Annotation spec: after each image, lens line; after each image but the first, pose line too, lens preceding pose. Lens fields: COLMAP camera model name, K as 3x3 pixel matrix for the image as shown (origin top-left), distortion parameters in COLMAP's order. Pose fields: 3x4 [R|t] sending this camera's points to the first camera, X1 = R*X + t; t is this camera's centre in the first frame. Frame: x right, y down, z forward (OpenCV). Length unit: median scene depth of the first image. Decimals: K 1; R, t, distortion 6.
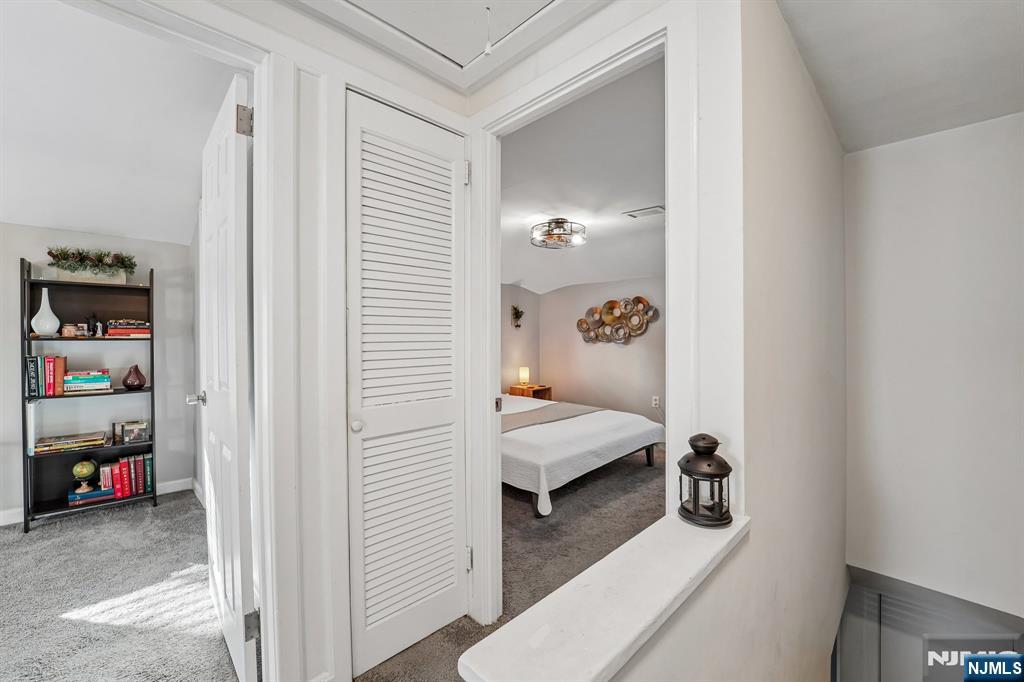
lens RADIAL K [[422.4, 0, 517.7], [0, 422.4, 343.7], [0, 0, 1]] dist [-0.023104, 0.001179]
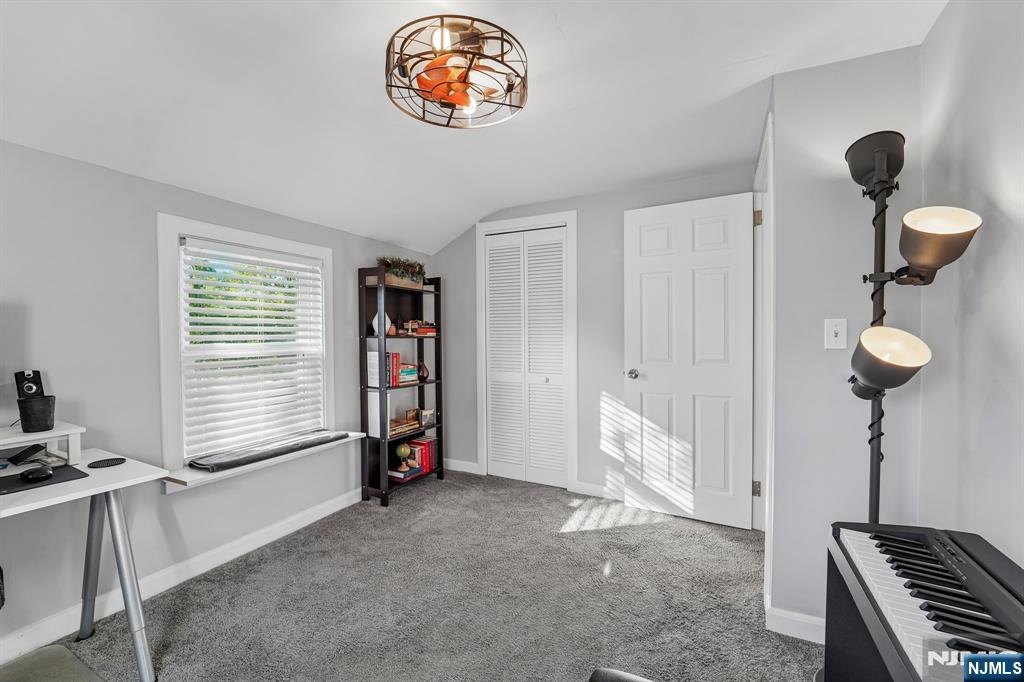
lens RADIAL K [[422.4, 0, 515.5], [0, 422.4, 345.7], [0, 0, 1]] dist [-0.023104, 0.001179]
pose [[0.944746, -0.012794, 0.327555, -1.121660], [0.010483, 0.999906, 0.008819, 0.005348], [-0.327637, -0.004898, 0.944791, -0.208492]]
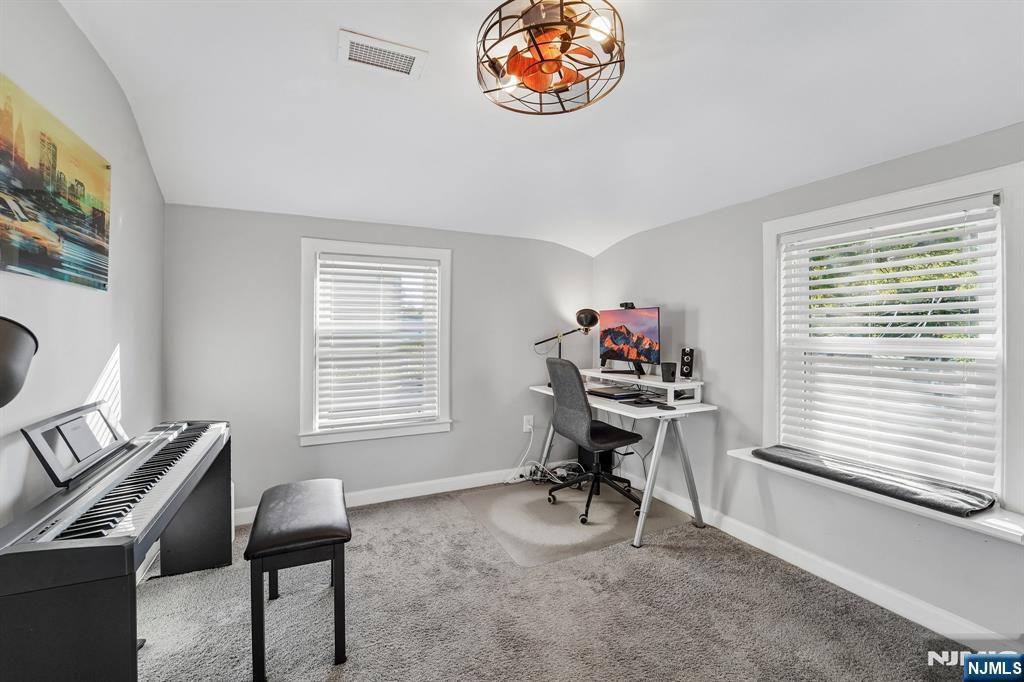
lens RADIAL K [[422.4, 0, 504.7], [0, 422.4, 328.9], [0, 0, 1]] dist [-0.023104, 0.001179]
pose [[-0.337889, -0.000340, -0.941186, -0.506471], [-0.013076, 0.999905, 0.004334, -0.007401], [0.941095, 0.013771, -0.337862, 0.457865]]
